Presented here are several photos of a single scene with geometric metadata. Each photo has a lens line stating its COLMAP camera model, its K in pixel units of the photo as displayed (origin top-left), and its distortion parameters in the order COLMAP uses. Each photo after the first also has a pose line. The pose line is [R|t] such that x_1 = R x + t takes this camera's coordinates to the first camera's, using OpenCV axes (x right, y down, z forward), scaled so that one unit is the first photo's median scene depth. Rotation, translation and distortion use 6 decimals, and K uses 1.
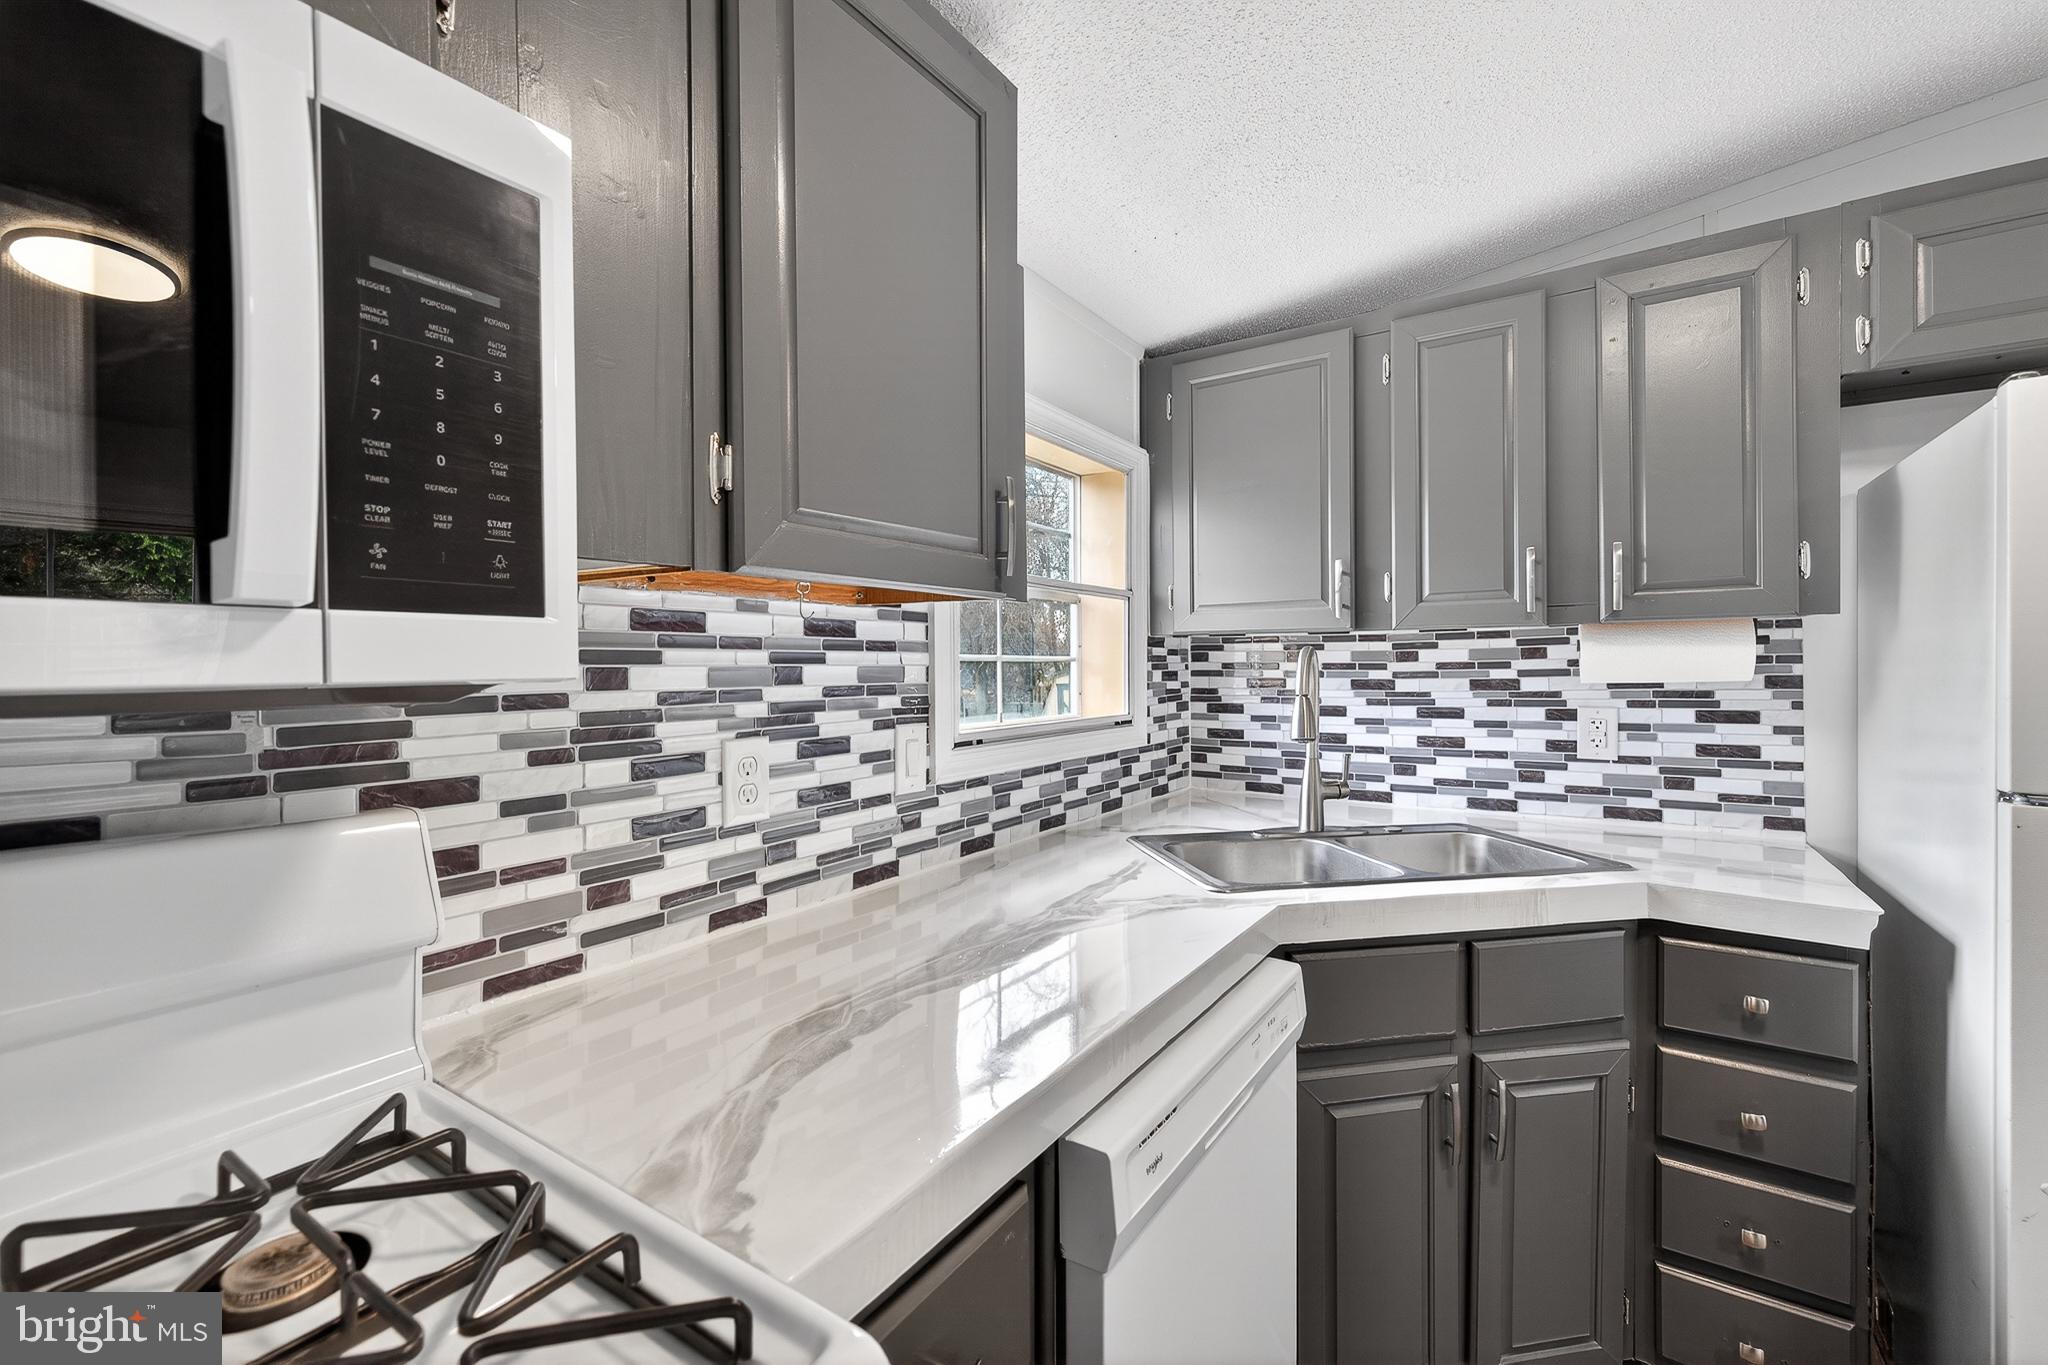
lens RADIAL K [[852.9, 0, 1021.6], [0, 852.9, 671.5], [0, 0, 1]] dist [0.009879, -0.001773]
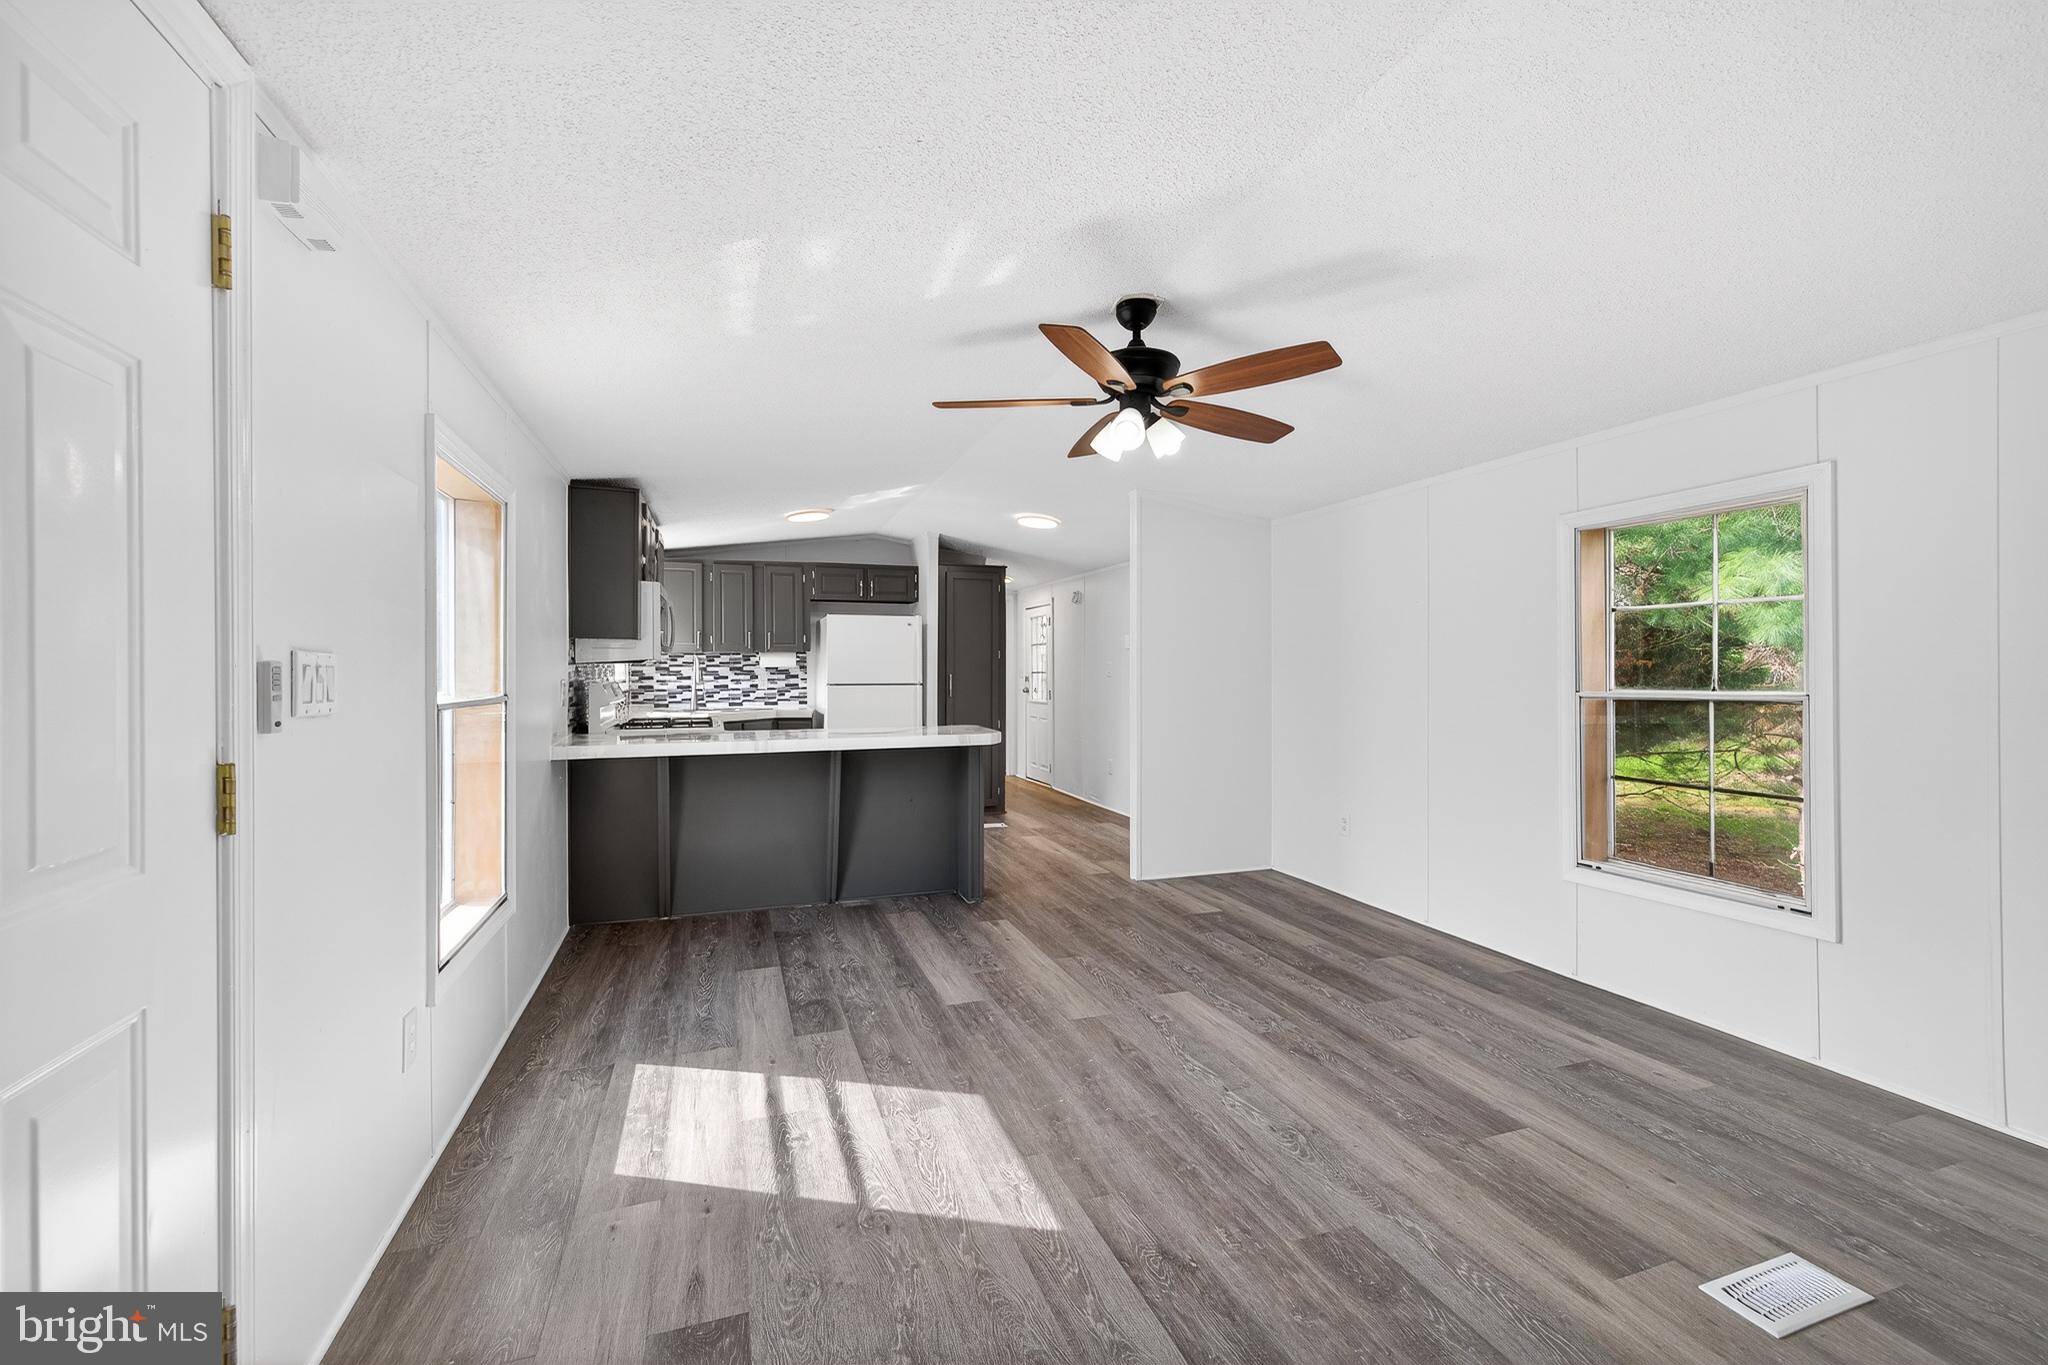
lens RADIAL K [[852.9, 0, 1032.1], [0, 852.9, 677.0], [0, 0, 1]] dist [0.009879, -0.001773]
pose [[0.592625, -0.006857, 0.805450, -1.915262], [0.008403, 0.999962, 0.002330, 0.065729], [-0.805435, 0.005388, 0.592660, -2.523845]]
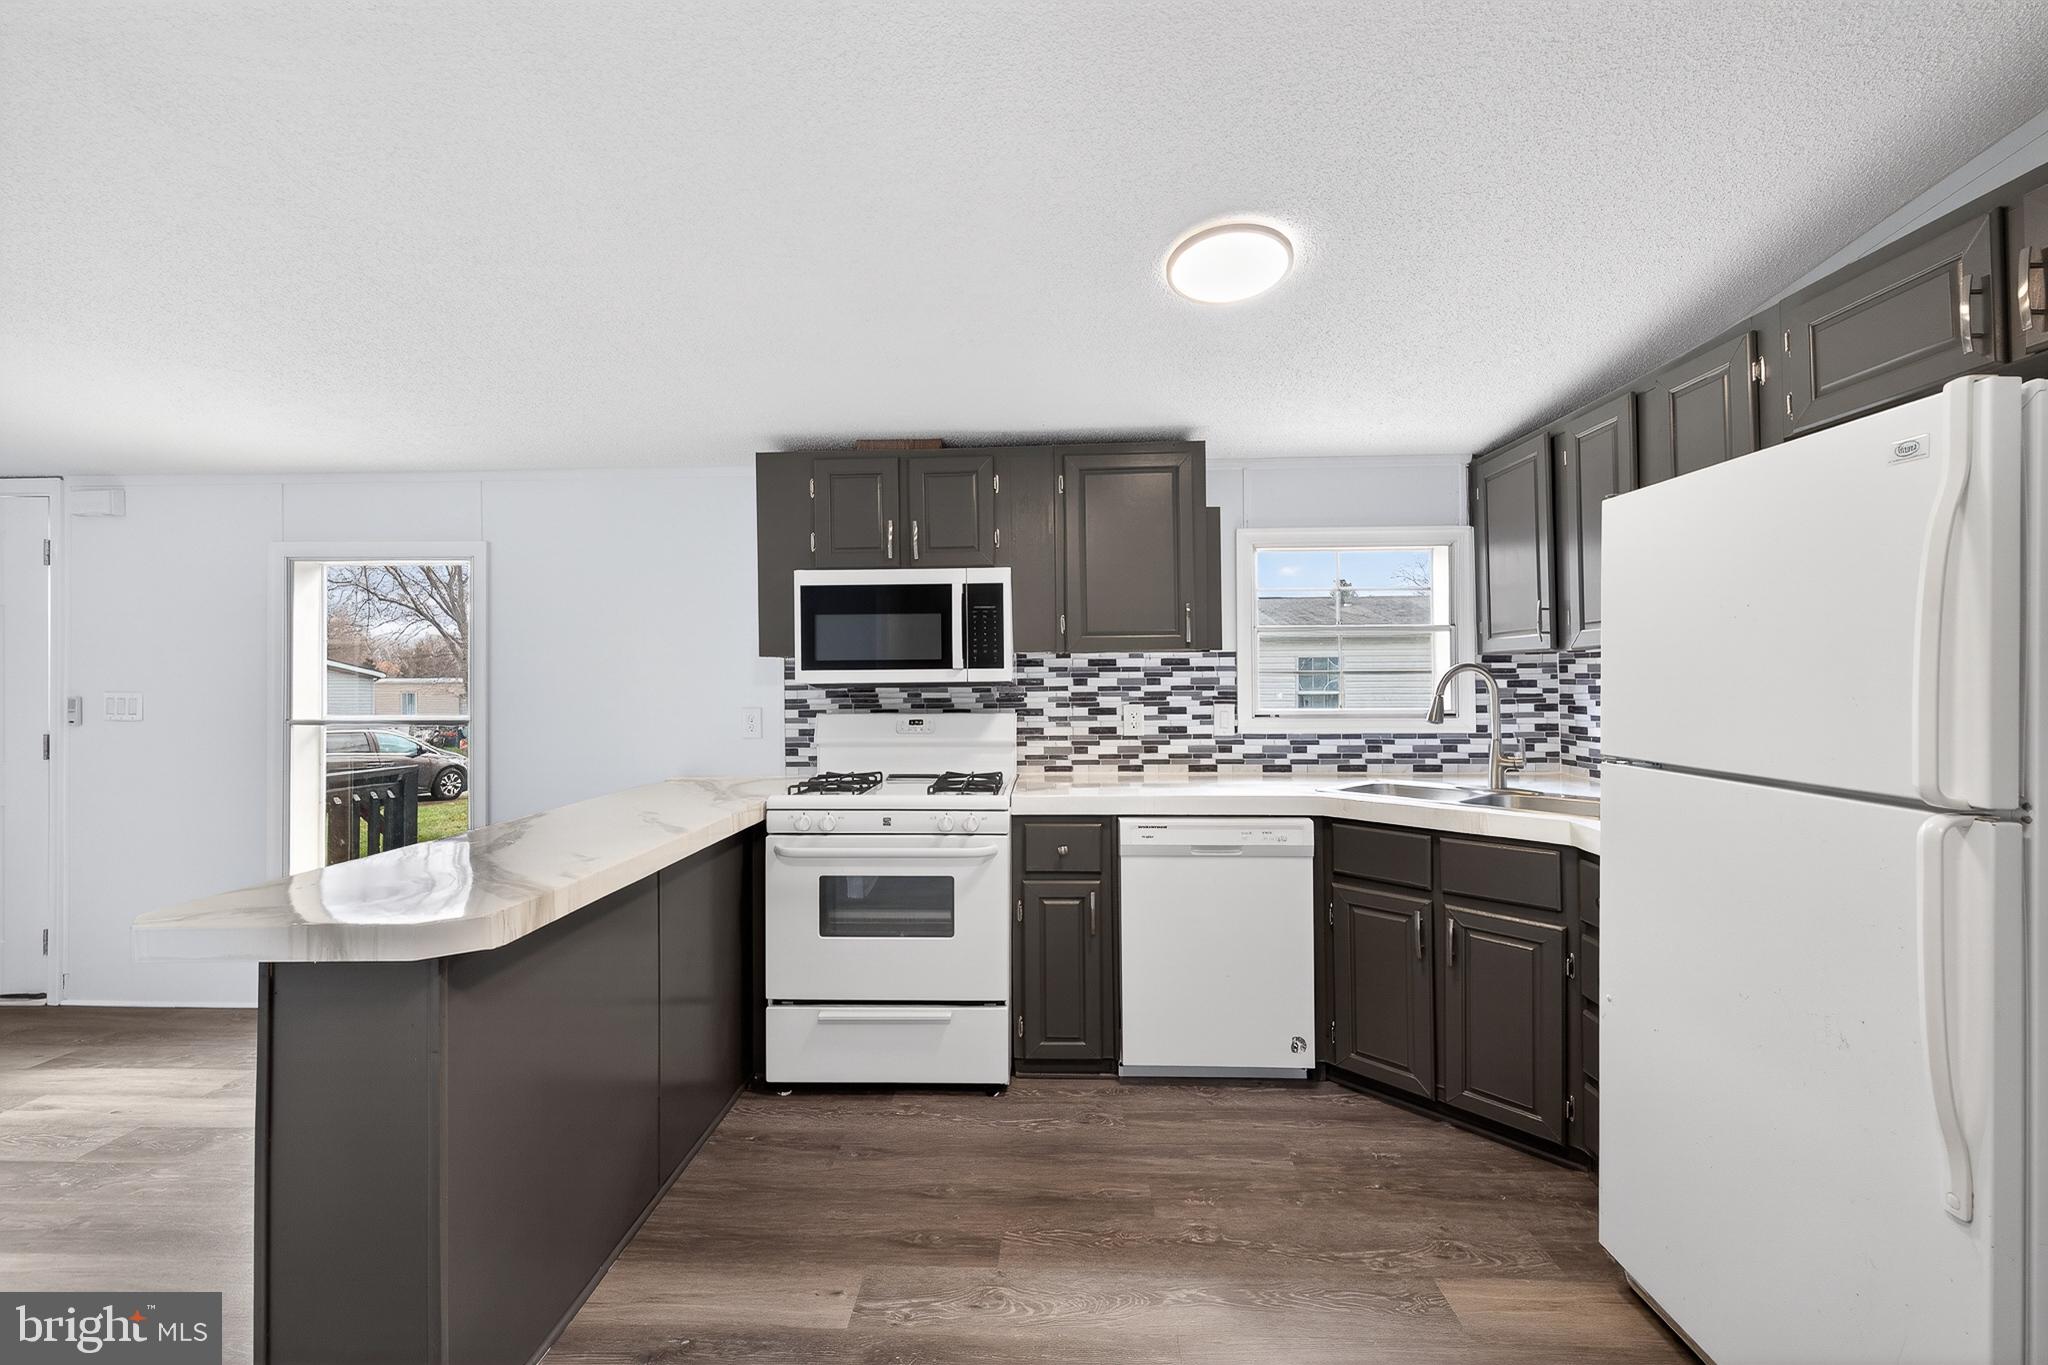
lens RADIAL K [[852.9, 0, 1024.9], [0, 852.9, 670.4], [0, 0, 1]] dist [0.009879, -0.001773]
pose [[0.521791, -0.008323, -0.853033, 1.369996], [-0.001664, 0.999941, -0.010774, 0.000235], [0.853072, 0.007041, 0.521746, -0.538192]]
